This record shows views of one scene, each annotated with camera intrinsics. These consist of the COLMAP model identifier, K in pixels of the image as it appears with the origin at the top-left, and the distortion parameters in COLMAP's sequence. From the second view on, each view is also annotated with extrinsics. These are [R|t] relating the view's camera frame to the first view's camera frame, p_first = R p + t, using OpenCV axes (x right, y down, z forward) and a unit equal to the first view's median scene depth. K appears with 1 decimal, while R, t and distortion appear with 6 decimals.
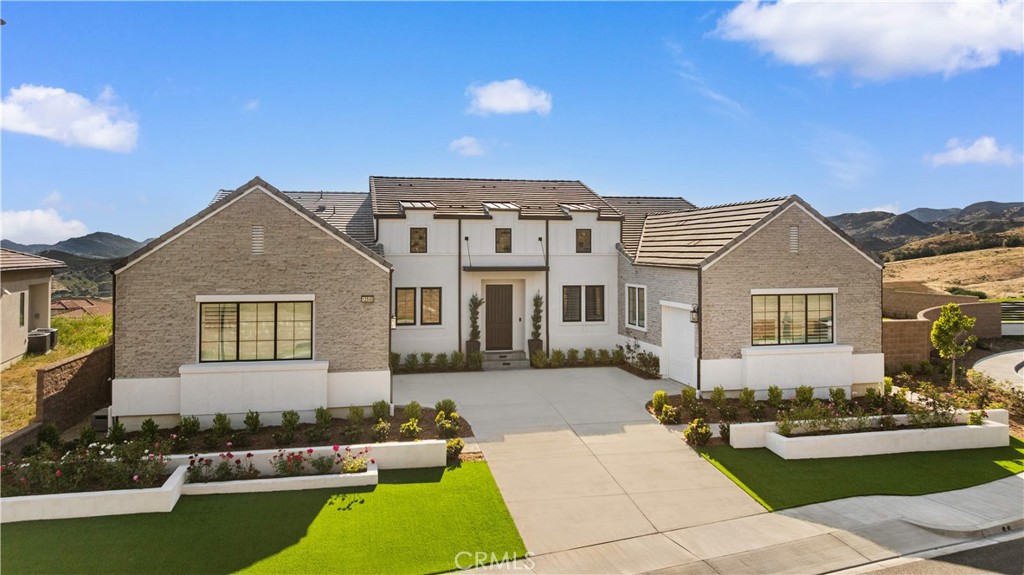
lens RADIAL K [[727.7, 0, 510.2], [0, 727.7, 252.2], [0, 0, 1]] dist [-0.009385, 0.000802]
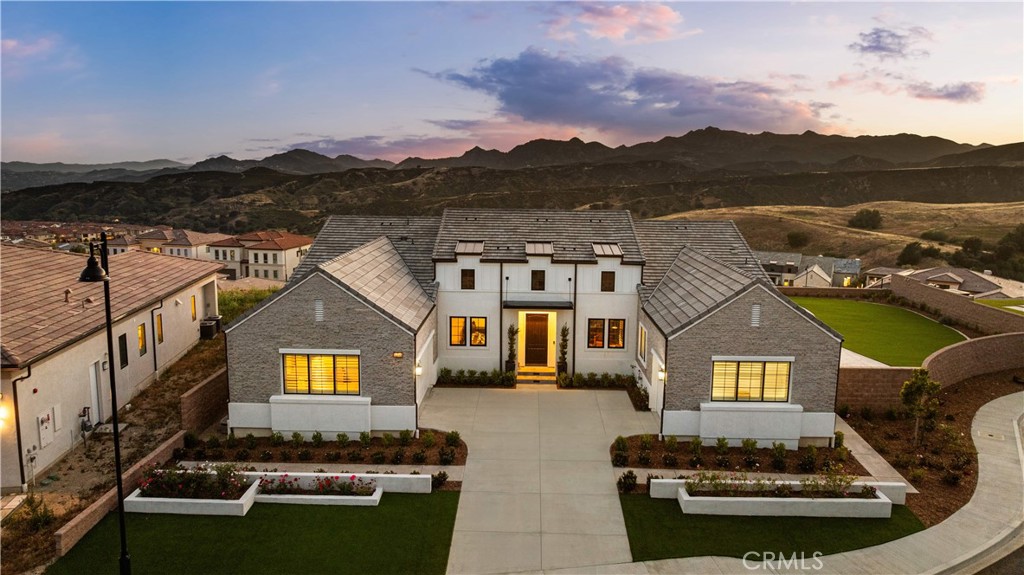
lens RADIAL K [[713.2, 0, 512.0], [0, 713.2, 287.5], [0, 0, 1]] dist [-0.017173, -0.000255]
pose [[0.974081, 0.047787, -0.221096, 0.216079], [-0.011514, 0.986638, 0.162523, -0.201324], [0.225908, -0.155764, 0.961615, -0.147301]]
